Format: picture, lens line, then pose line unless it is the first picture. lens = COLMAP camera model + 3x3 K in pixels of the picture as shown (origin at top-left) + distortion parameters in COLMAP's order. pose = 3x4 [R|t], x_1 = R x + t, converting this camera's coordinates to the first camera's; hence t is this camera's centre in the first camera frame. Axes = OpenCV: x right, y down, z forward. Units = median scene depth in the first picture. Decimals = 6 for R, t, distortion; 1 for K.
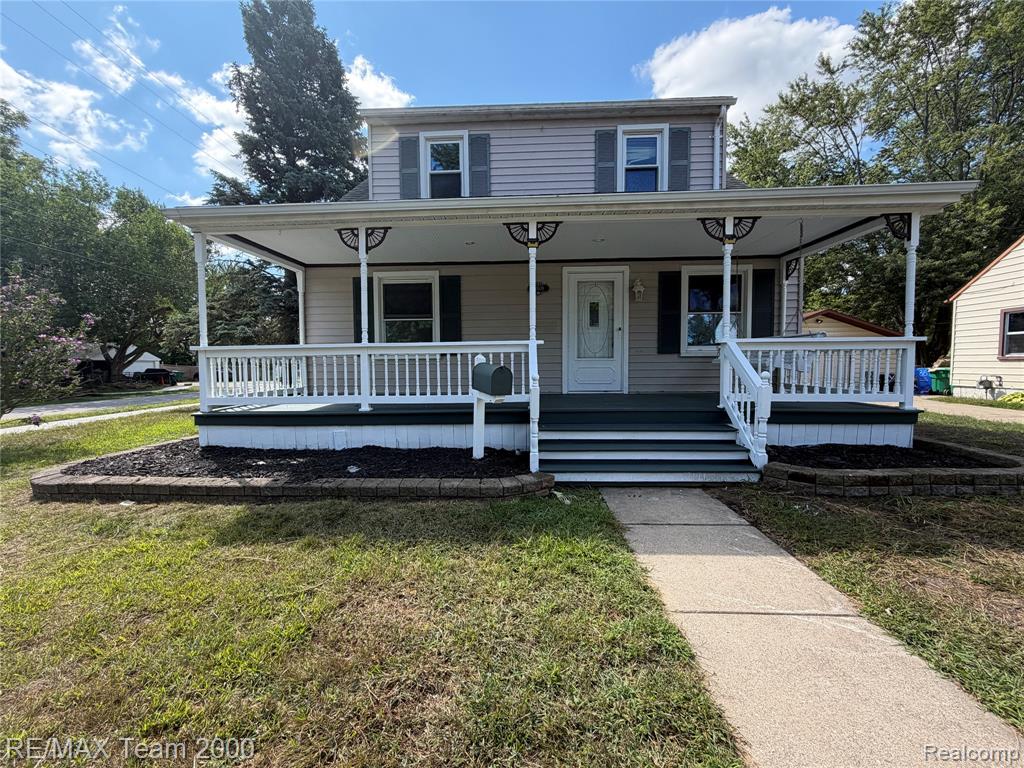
lens RADIAL K [[412.5, 0, 508.8], [0, 412.5, 385.7], [0, 0, 1]] dist [-0.000554, 0.000602]
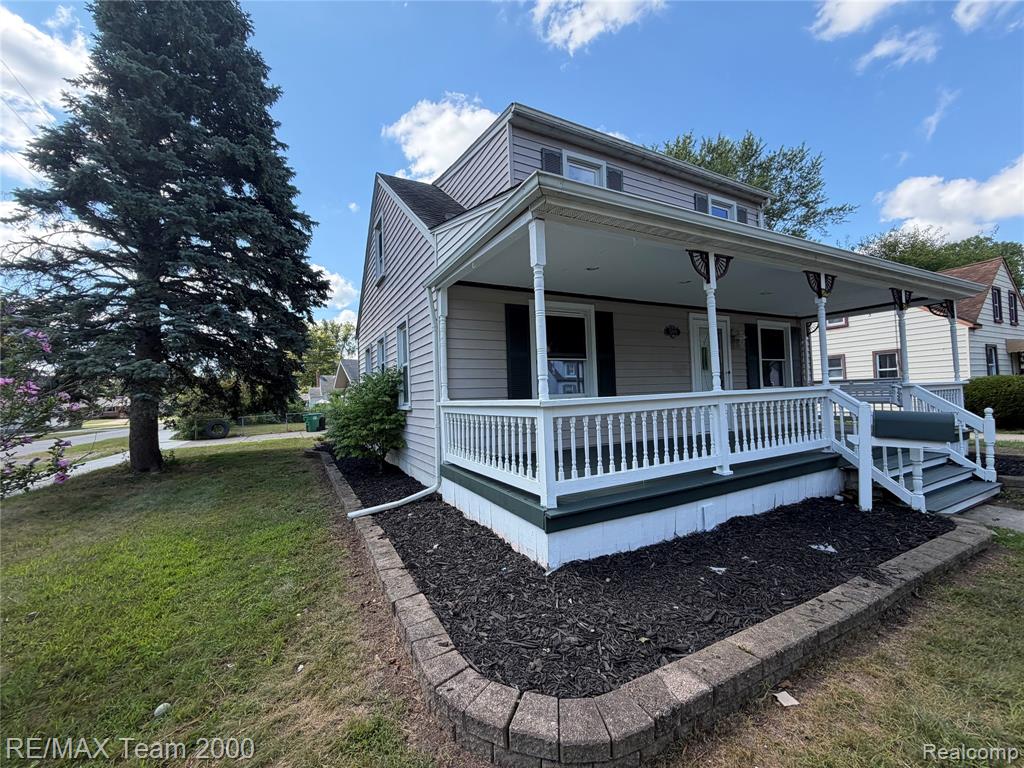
lens RADIAL K [[412.5, 0, 507.5], [0, 412.5, 384.3], [0, 0, 1]] dist [-0.000554, 0.000602]
pose [[0.861789, -0.007683, 0.507209, -0.797116], [0.056418, 0.995134, -0.080785, -0.051584], [-0.504120, 0.098236, 0.858029, 0.362955]]
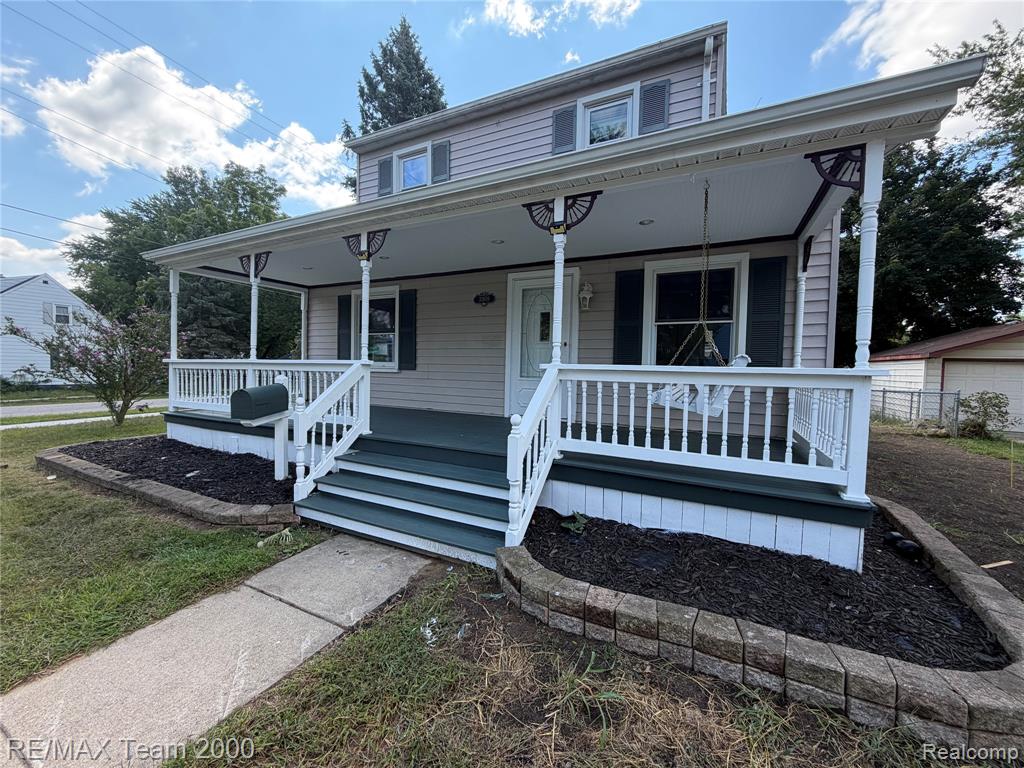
lens RADIAL K [[412.5, 0, 508.2], [0, 412.5, 385.3], [0, 0, 1]] dist [-0.000554, 0.000602]
pose [[0.909610, 0.044939, -0.413027, 0.512343], [-0.051306, 0.998674, -0.004332, -0.045846], [0.412284, 0.025131, 0.910709, 0.203180]]
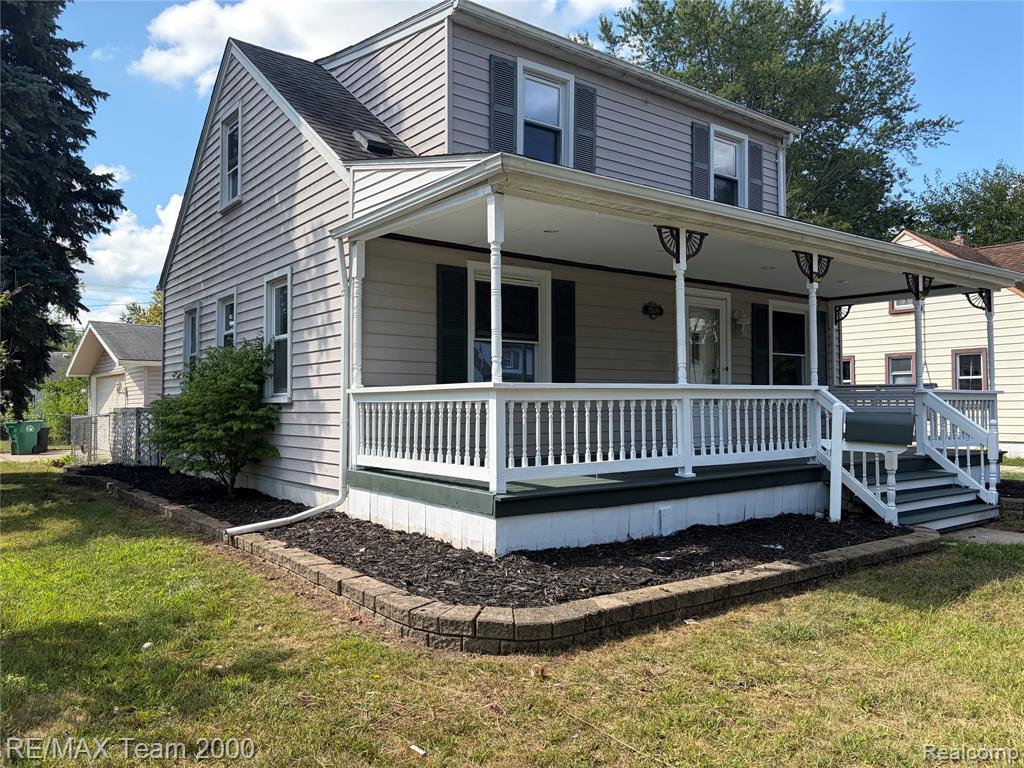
lens RADIAL K [[783.4, 0, 512.1], [0, 783.4, 381.8], [0, 0, 1]] dist [0.040230, -0.051860]
pose [[0.766909, 0.025736, 0.641240, -1.045520], [0.031999, 0.996419, -0.078262, -0.005214], [-0.640958, 0.080539, 0.763339, 0.097105]]
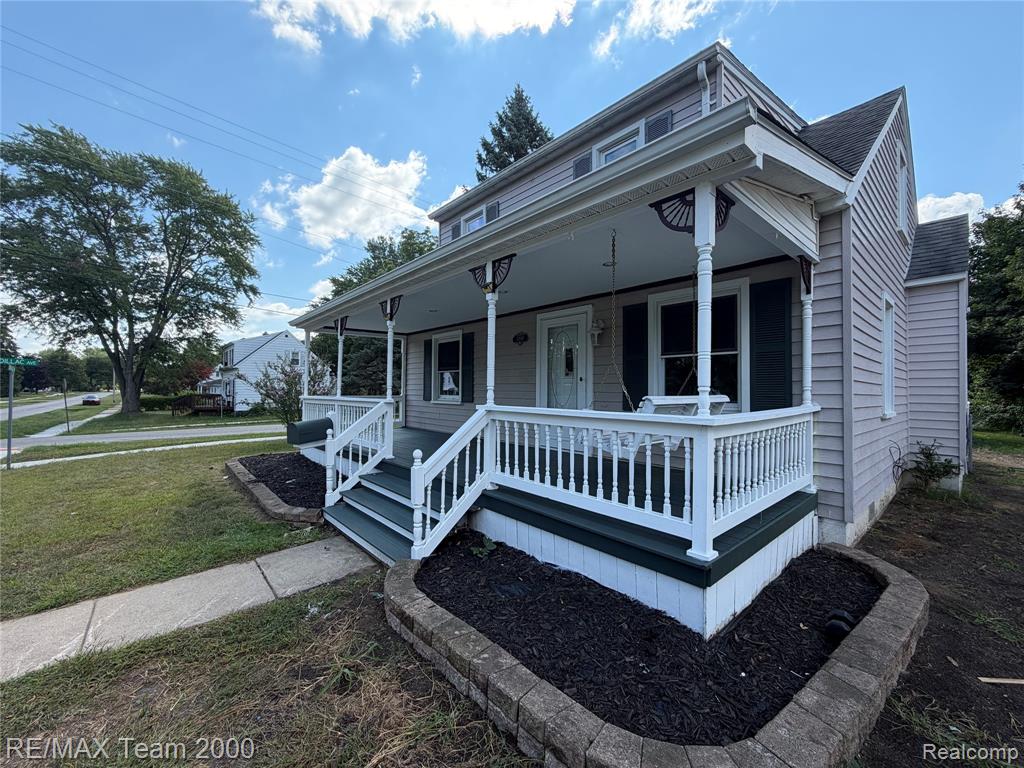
lens RADIAL K [[412.5, 0, 506.9], [0, 412.5, 385.1], [0, 0, 1]] dist [-0.000554, 0.000602]
pose [[0.690198, 0.005706, -0.723599, 0.783576], [-0.052830, 0.997698, -0.042524, -0.081151], [0.721690, 0.067578, 0.688910, 0.304831]]
